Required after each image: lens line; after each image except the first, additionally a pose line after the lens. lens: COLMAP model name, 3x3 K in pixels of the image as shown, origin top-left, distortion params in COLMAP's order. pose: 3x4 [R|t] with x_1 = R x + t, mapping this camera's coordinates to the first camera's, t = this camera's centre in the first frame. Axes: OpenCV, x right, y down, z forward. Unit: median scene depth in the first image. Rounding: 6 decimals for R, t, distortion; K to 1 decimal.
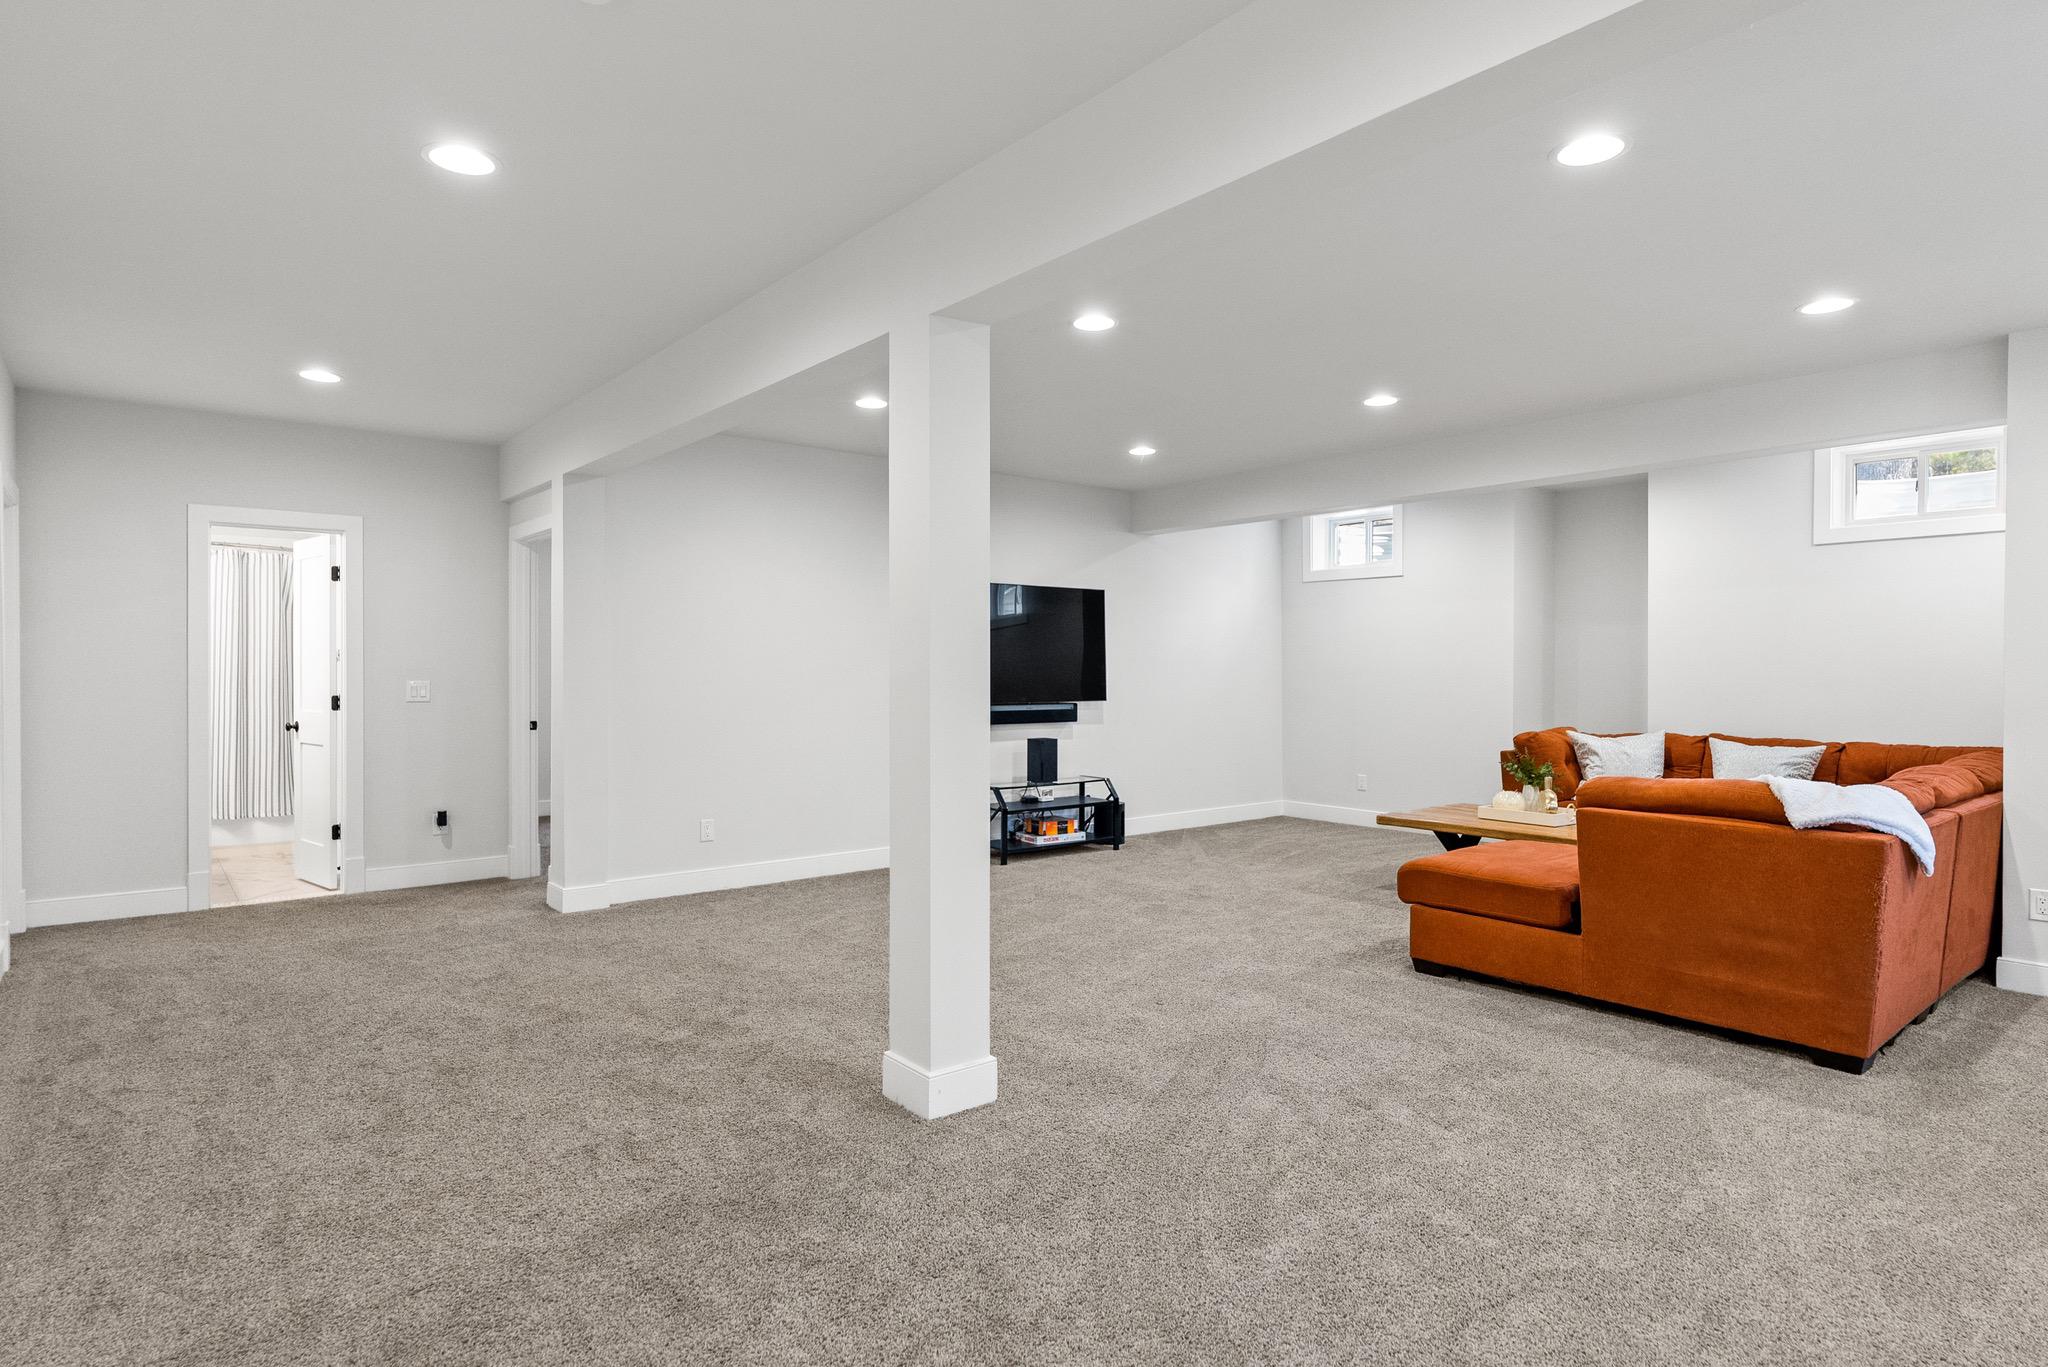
lens RADIAL K [[1092.4, 0, 1024.0], [0, 1092.4, 683.5], [0, 0, 1]] dist [0.000641, 0.000053]
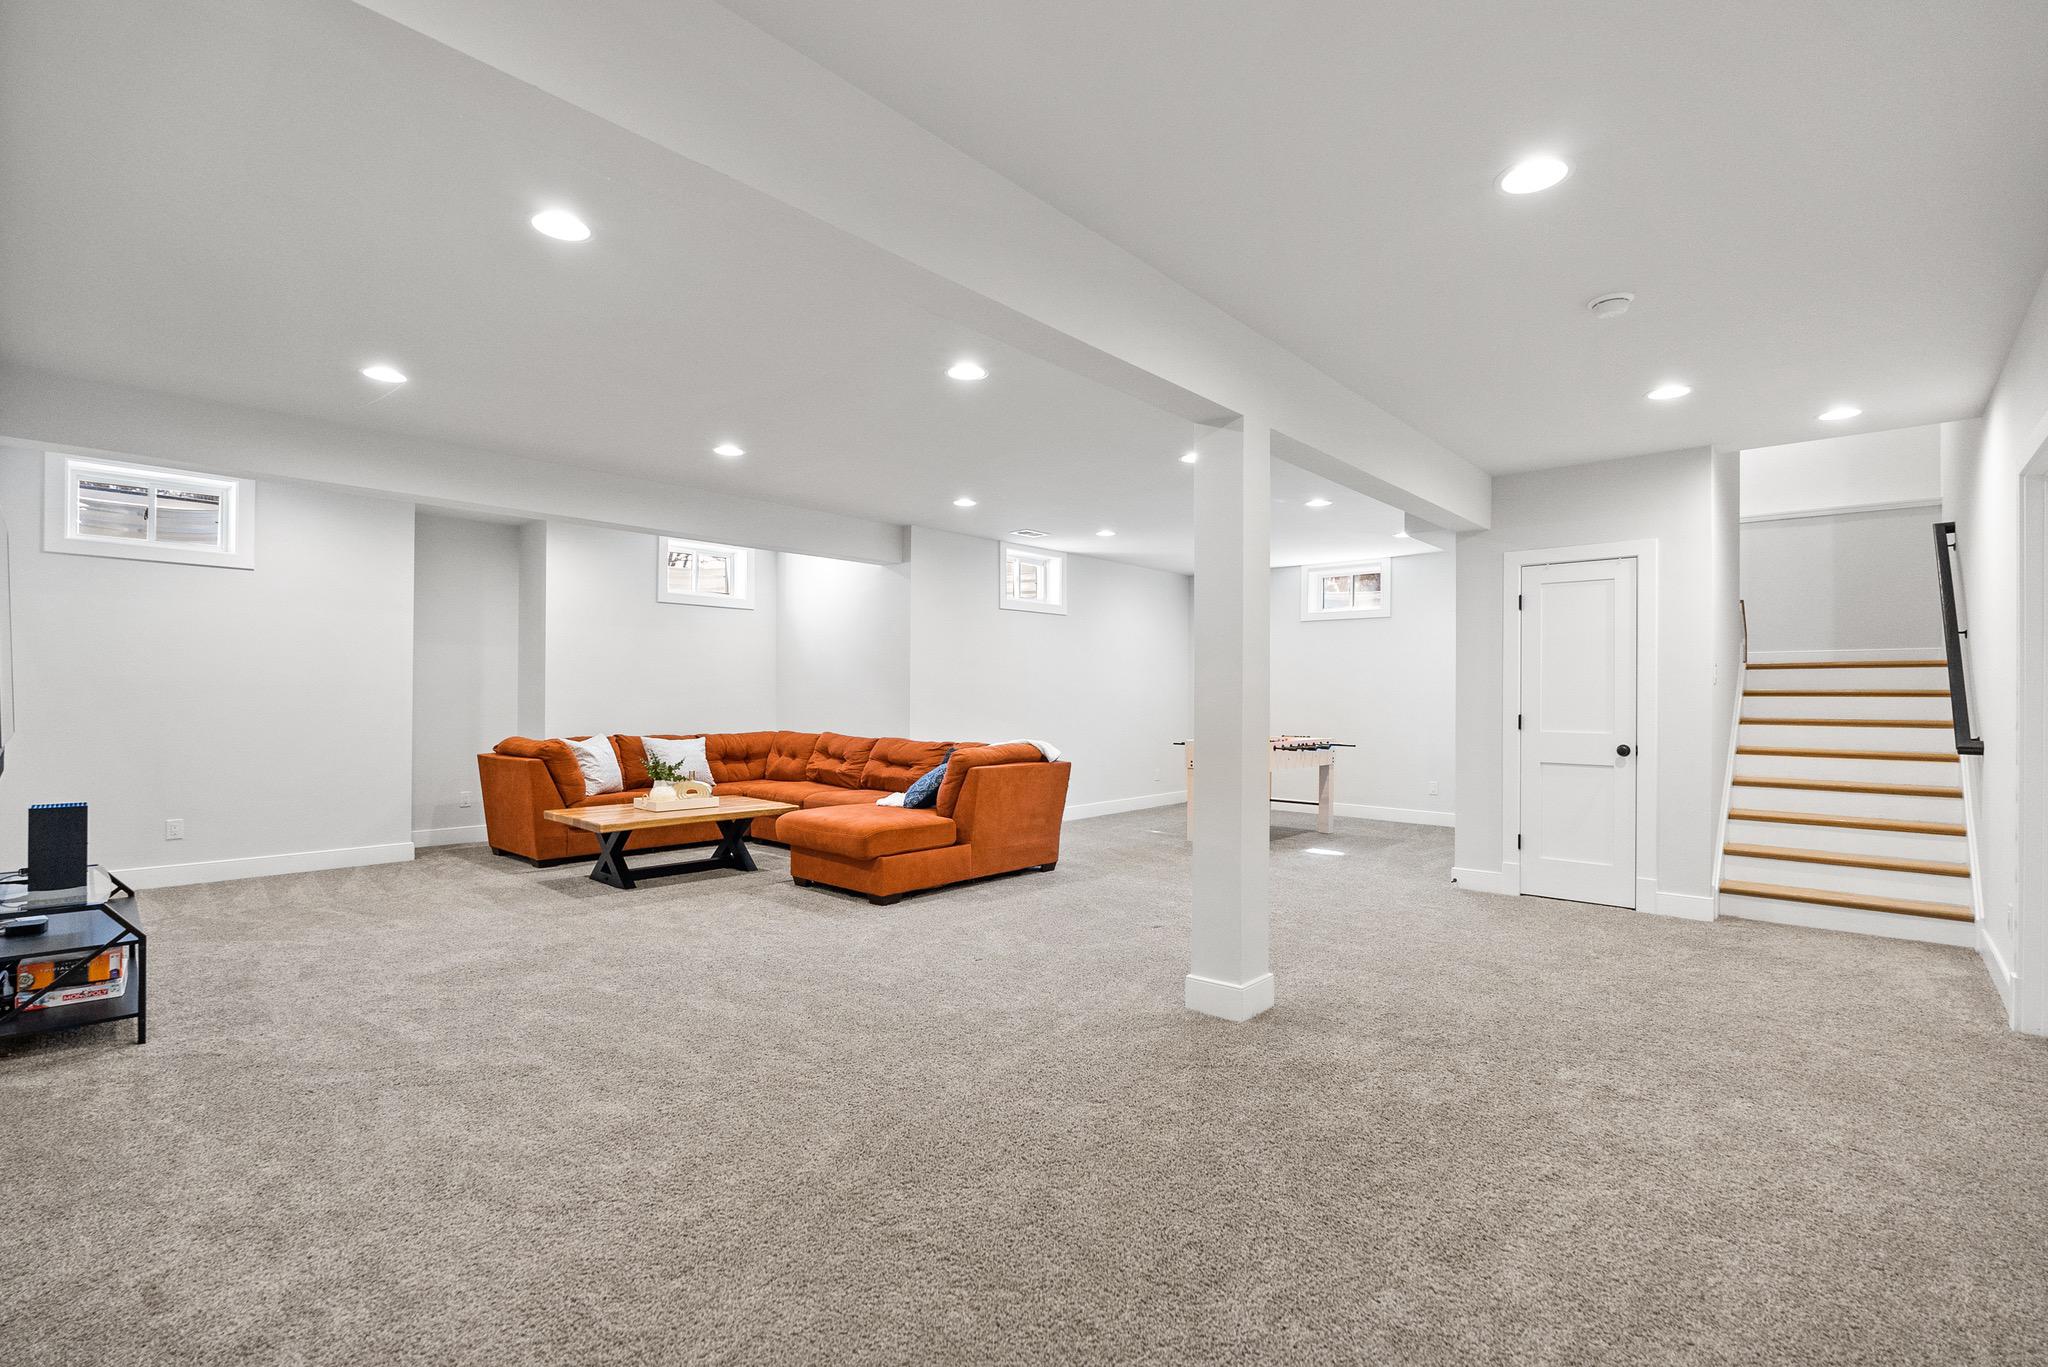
lens RADIAL K [[928.3, 0, 1028.8], [0, 928.3, 664.3], [0, 0, 1]] dist [0.000244, 0.000264]
pose [[-0.157045, 0.026545, 0.987235, -0.501401], [0.004875, 0.999647, -0.026103, -0.005025], [-0.987579, 0.000714, -0.157119, 0.610923]]
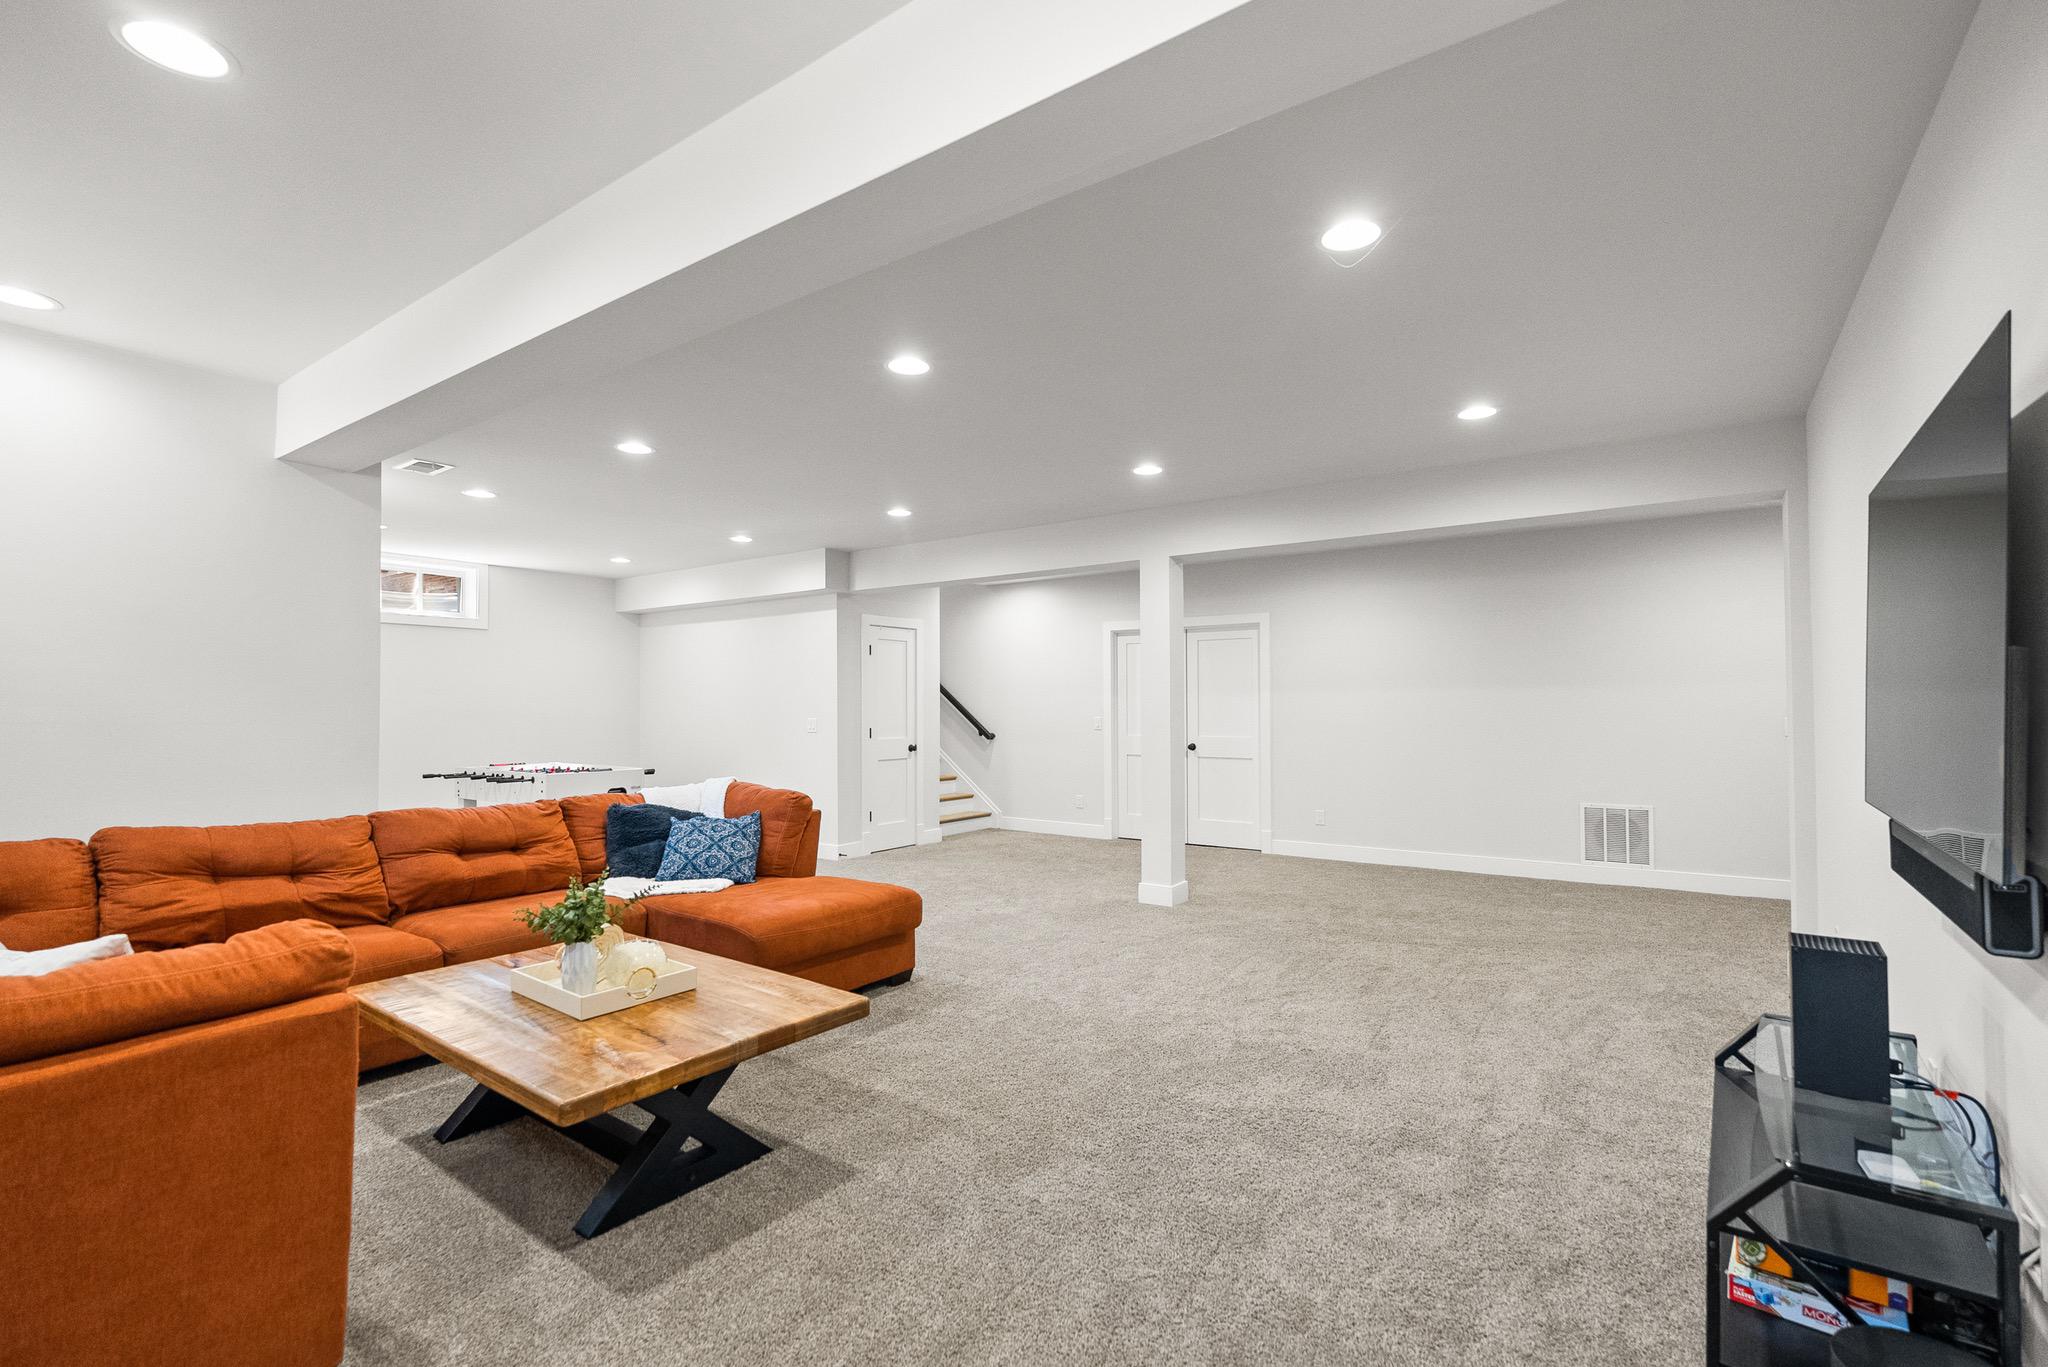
lens RADIAL K [[928.2, 0, 1028.3], [0, 928.2, 675.0], [0, 0, 1]] dist [-0.004259, -0.000625]
pose [[-0.969335, -0.007821, -0.245619, 0.289905], [-0.002350, 0.999743, -0.022560, -0.020098], [0.245732, -0.021290, -0.969104, 1.212247]]
